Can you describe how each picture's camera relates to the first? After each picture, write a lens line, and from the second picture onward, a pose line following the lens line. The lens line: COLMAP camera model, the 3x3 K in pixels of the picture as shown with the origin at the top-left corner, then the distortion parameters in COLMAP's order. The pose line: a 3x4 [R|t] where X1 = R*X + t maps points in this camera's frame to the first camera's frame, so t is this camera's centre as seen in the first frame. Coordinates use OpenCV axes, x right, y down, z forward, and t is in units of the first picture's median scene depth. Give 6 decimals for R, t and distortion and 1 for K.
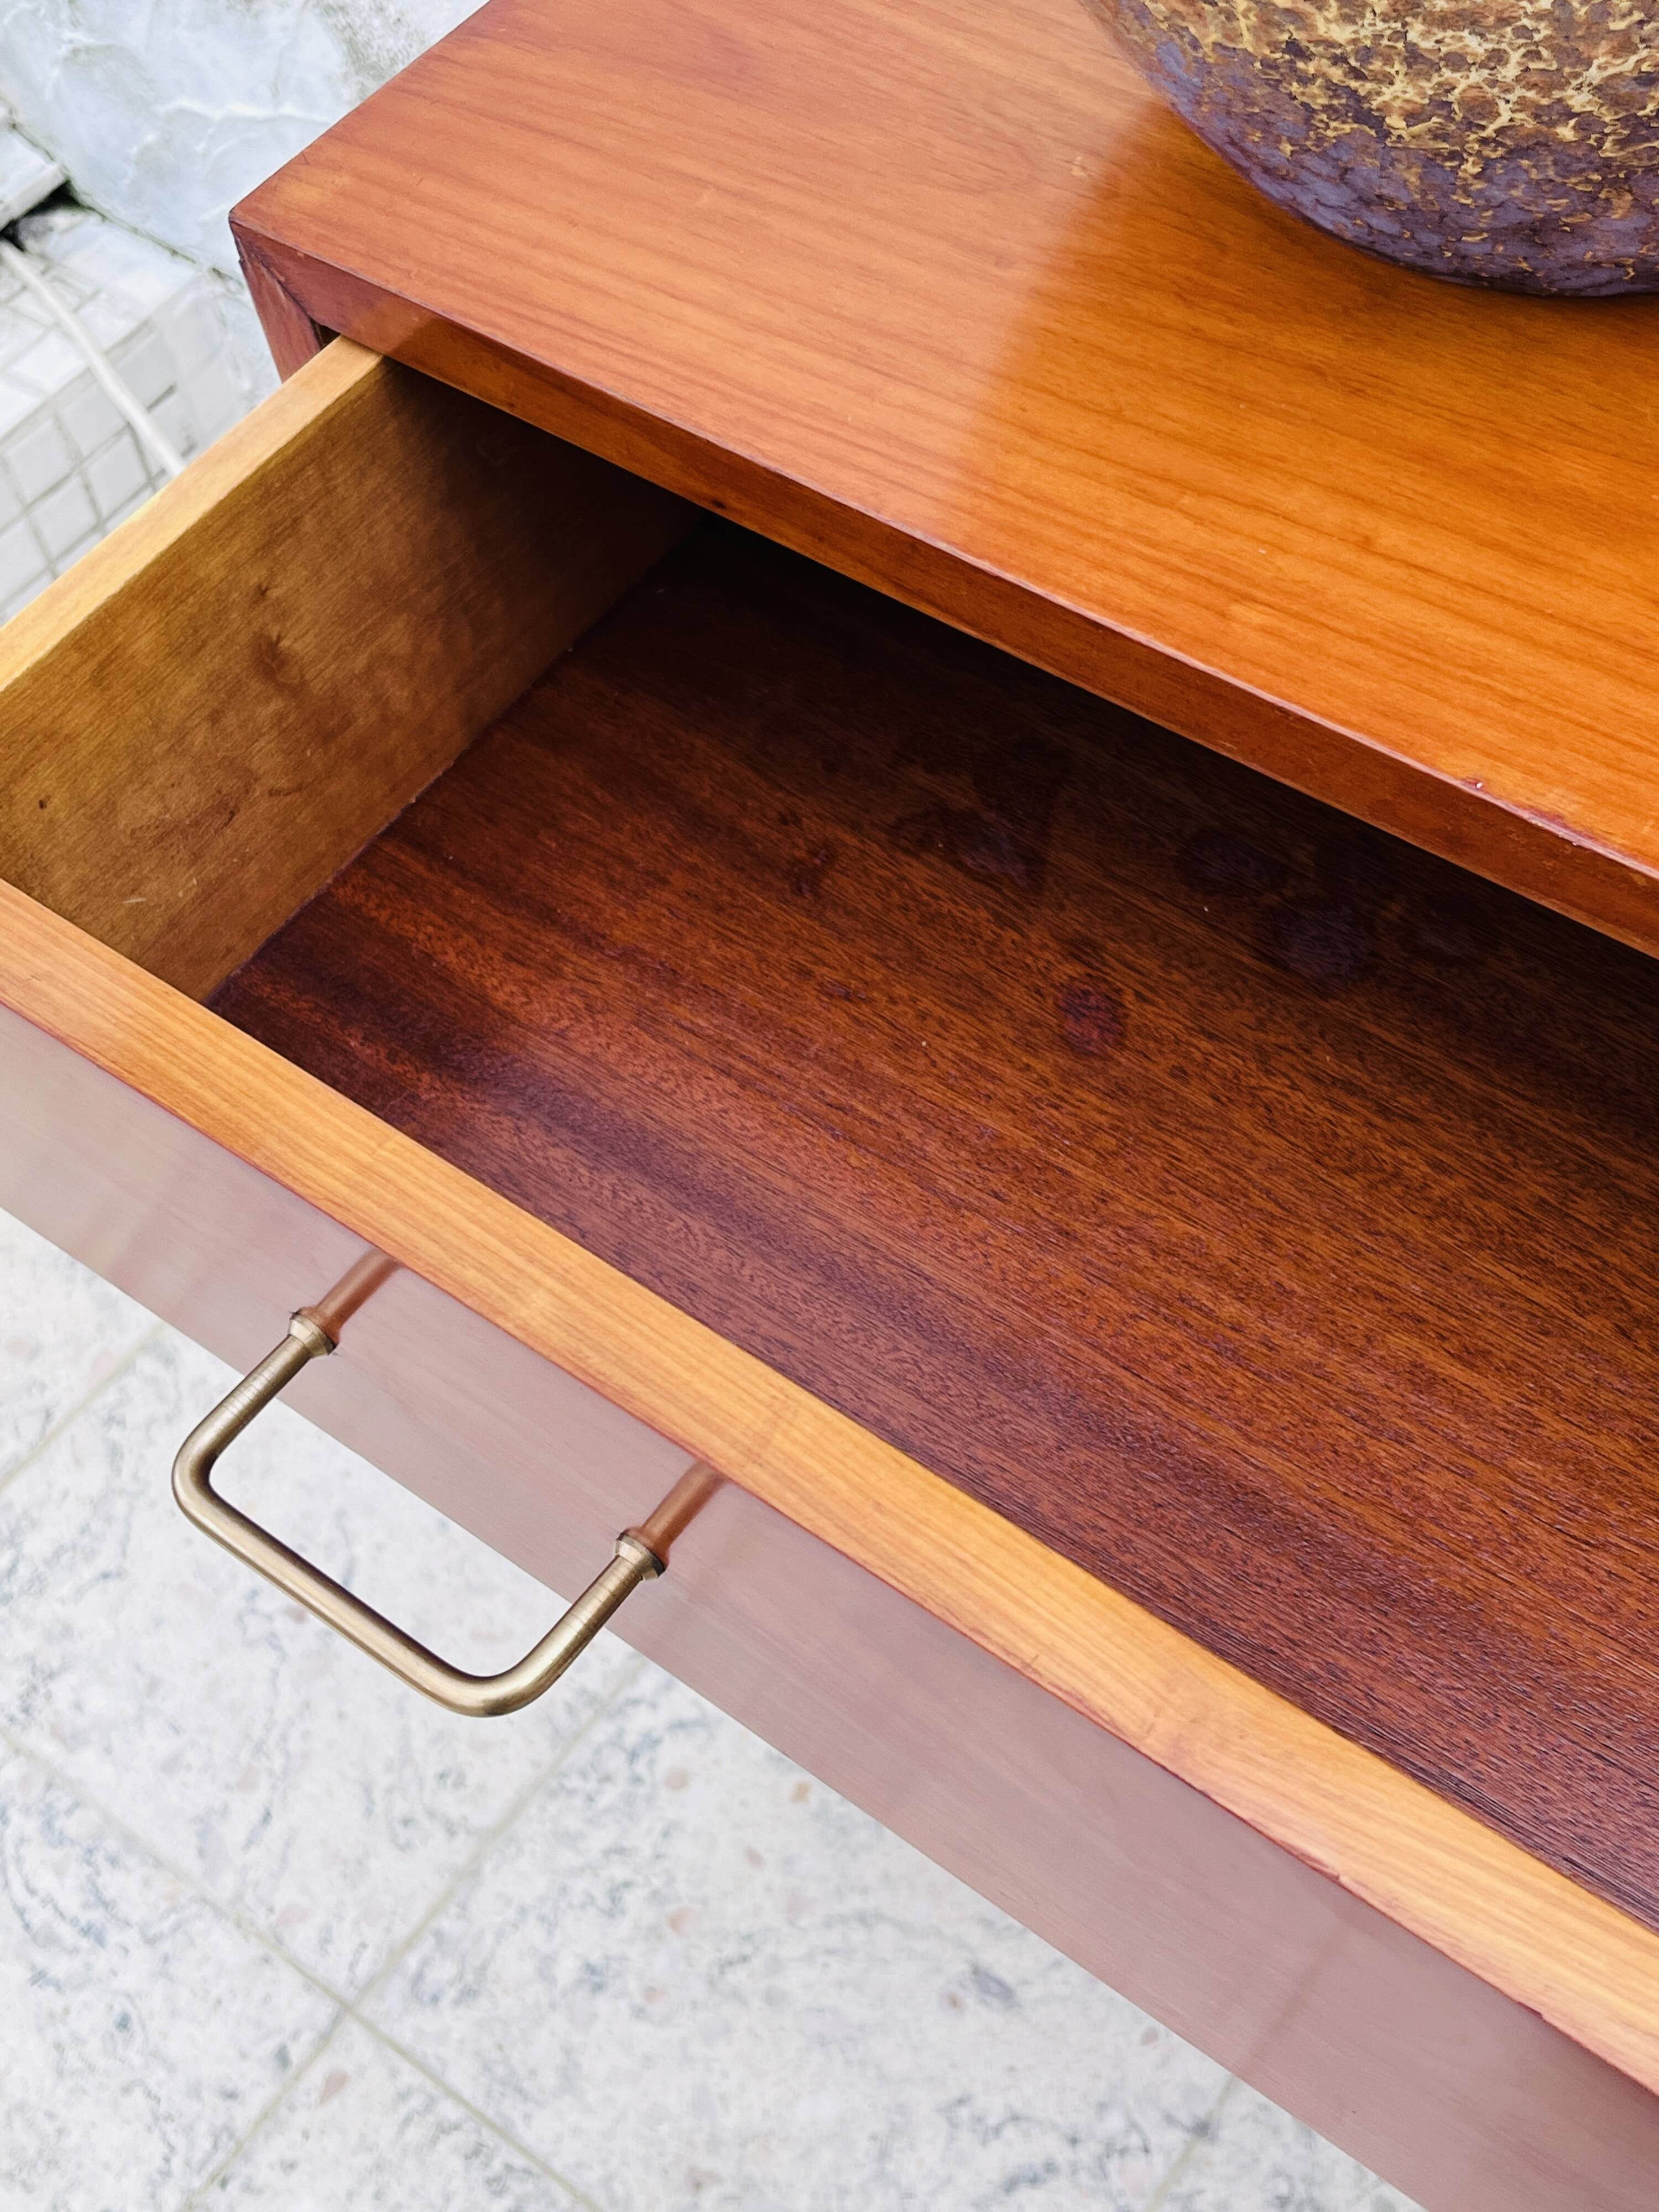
lens RADIAL K [[2849.5, 0, 867.7], [0, 2849.5, 1100.4], [0, 0, 1]] dist [0.035939, 0.000000]
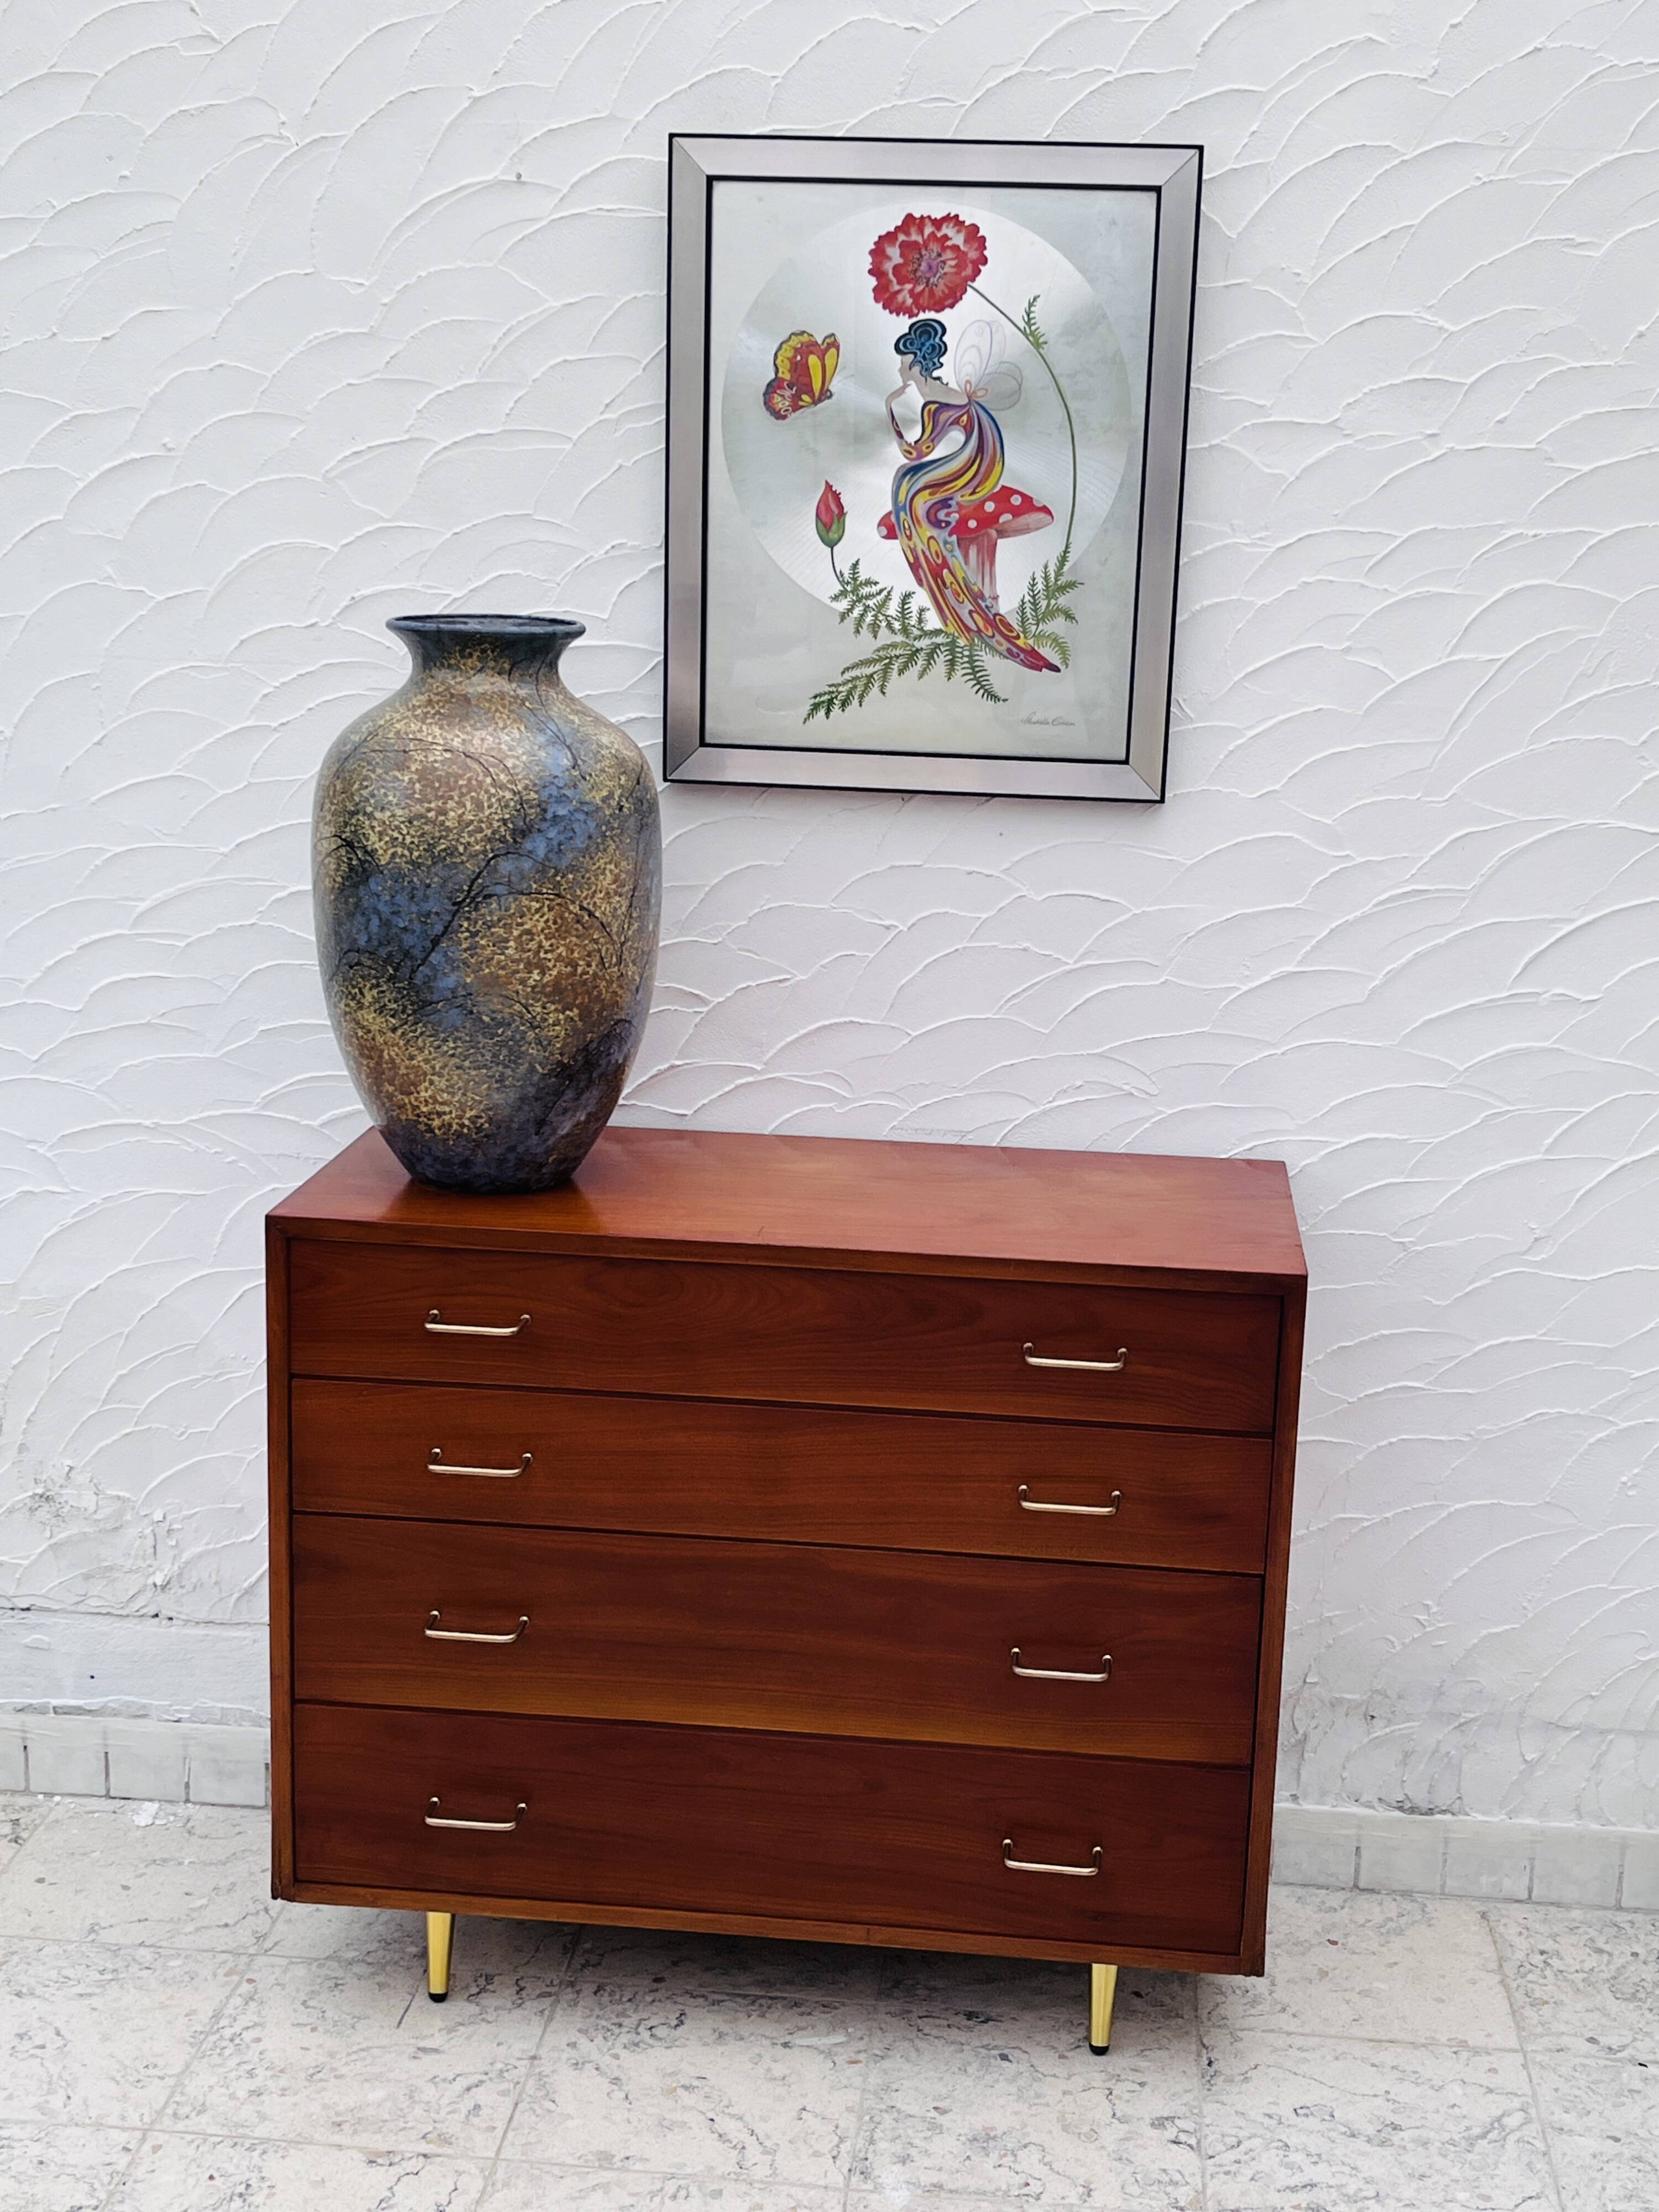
lens RADIAL K [[2849.5, 0, 866.1], [0, 2849.5, 1109.6], [0, 0, 1]] dist [0.035939, 0.000000]
pose [[0.840454, 0.009962, 0.541791, -0.913947], [0.362608, 0.732650, -0.575968, 1.207264], [-0.402681, 0.680533, 0.612146, -1.062661]]
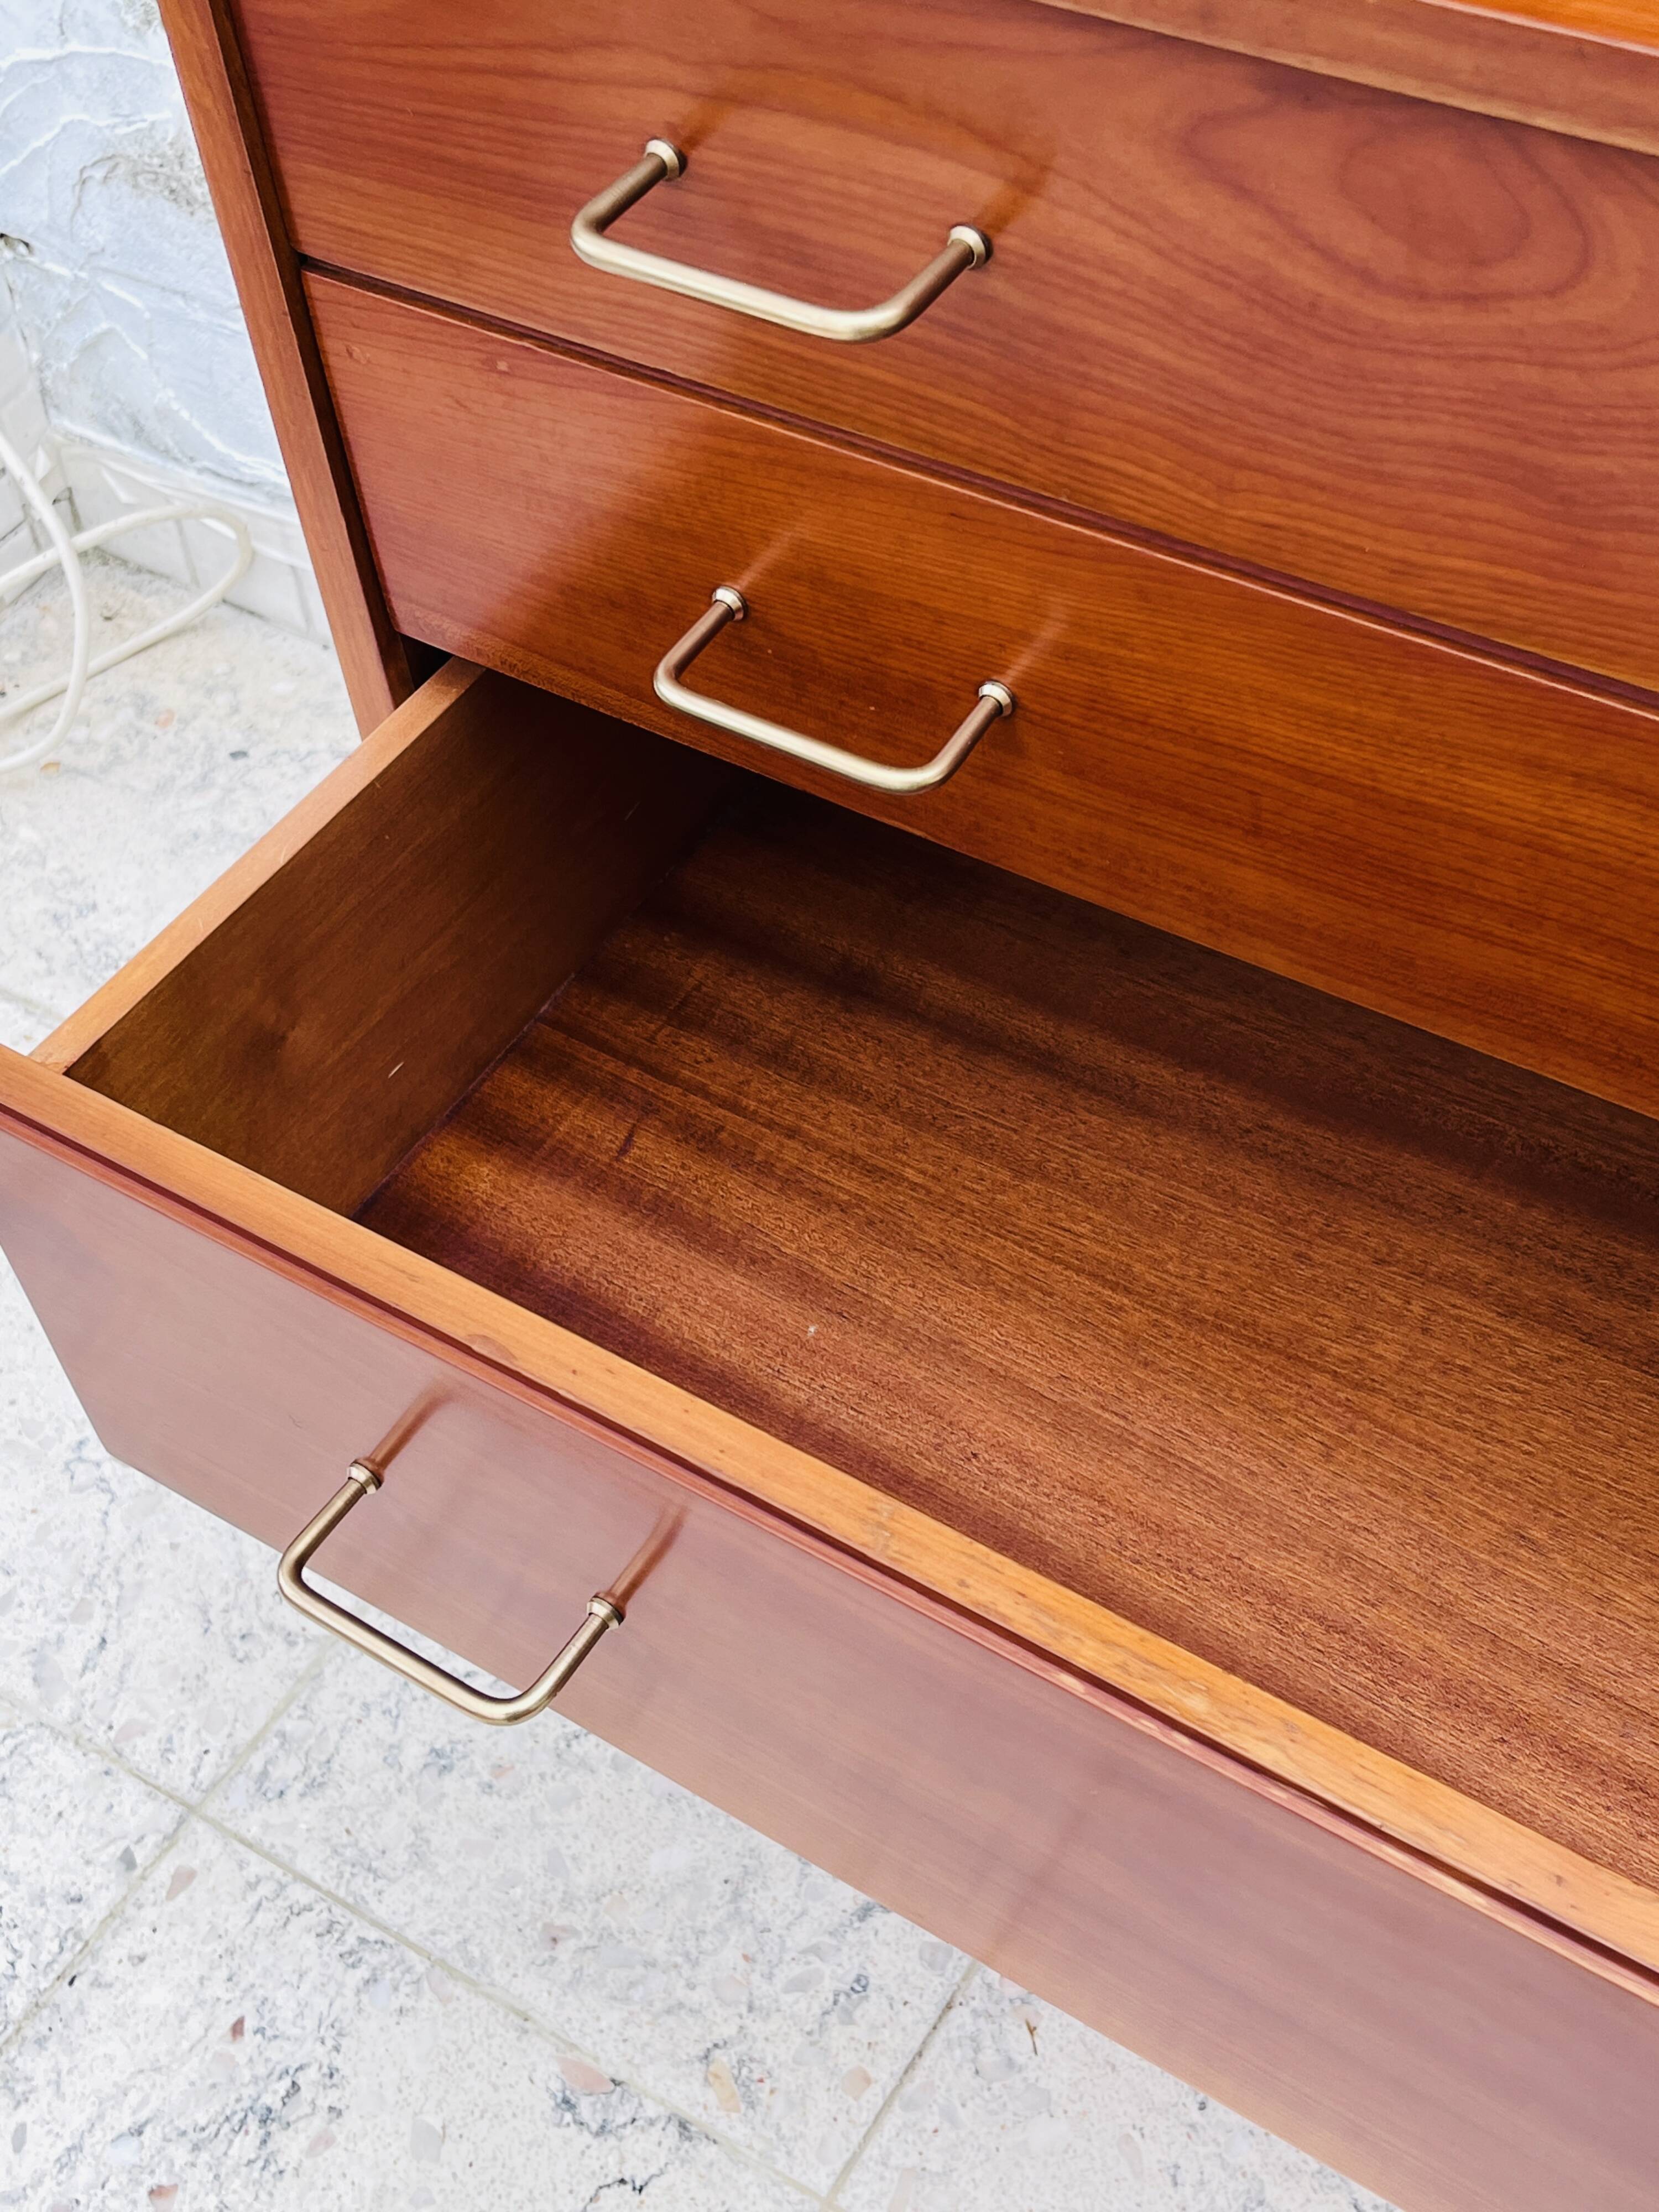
lens RADIAL K [[2849.5, 0, 866.0], [0, 2849.5, 1104.1], [0, 0, 1]] dist [0.035939, 0.000000]
pose [[0.996030, -0.044755, 0.076954, -0.013955], [0.051946, 0.994202, -0.094145, 0.182021], [-0.072294, 0.097769, 0.992580, -0.030129]]
